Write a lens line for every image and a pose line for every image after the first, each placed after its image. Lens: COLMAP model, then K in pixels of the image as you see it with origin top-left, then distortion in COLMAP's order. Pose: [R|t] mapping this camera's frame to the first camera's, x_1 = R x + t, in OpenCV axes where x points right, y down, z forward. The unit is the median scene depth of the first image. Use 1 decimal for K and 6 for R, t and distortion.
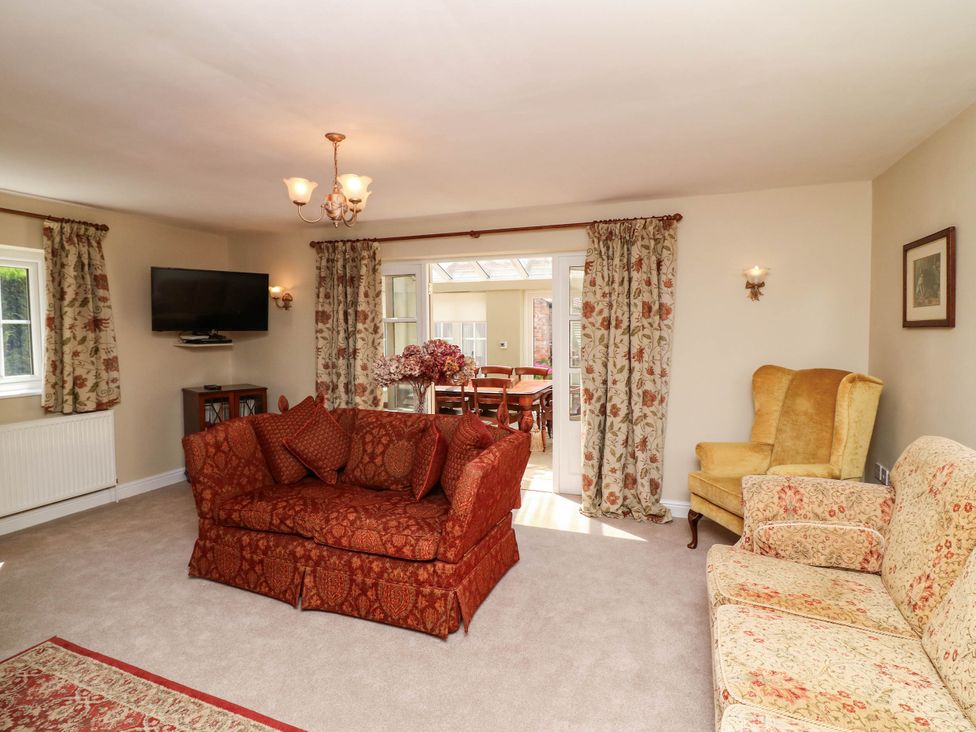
lens RADIAL K [[525.3, 0, 489.2], [0, 525.3, 363.6], [0, 0, 1]] dist [-0.003244, -0.001426]
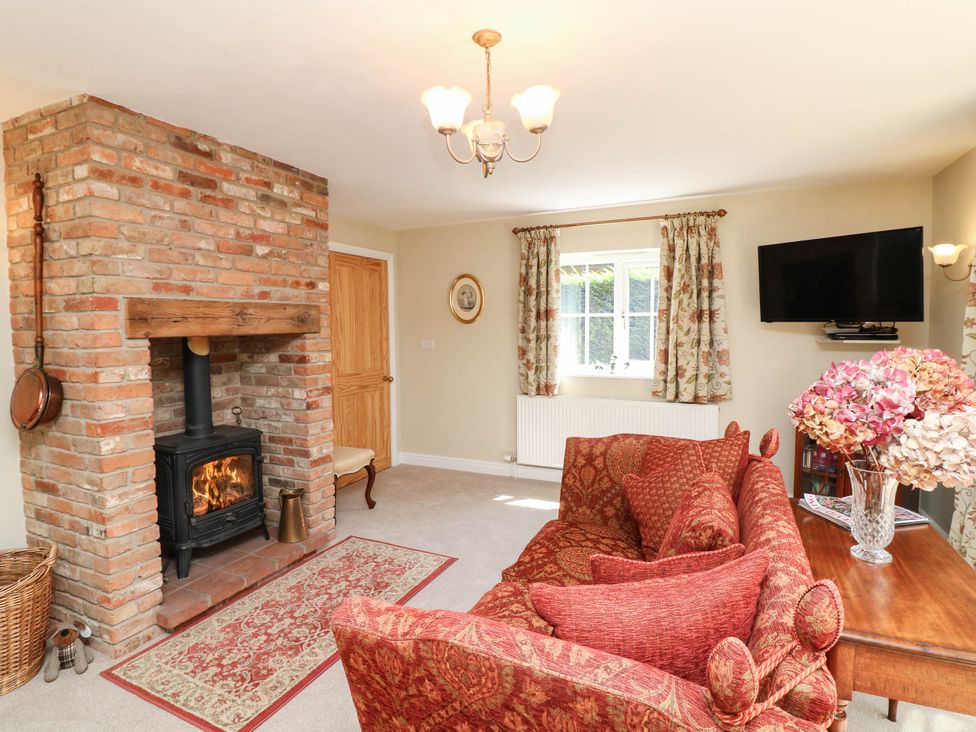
lens RADIAL K [[525.3, 0, 489.1], [0, 525.3, 360.2], [0, 0, 1]] dist [-0.003244, -0.001426]
pose [[-0.053737, 0.076877, -0.995591, 0.258956], [-0.059363, 0.995023, 0.080037, -0.047886], [0.996789, 0.063403, -0.048906, 0.671974]]
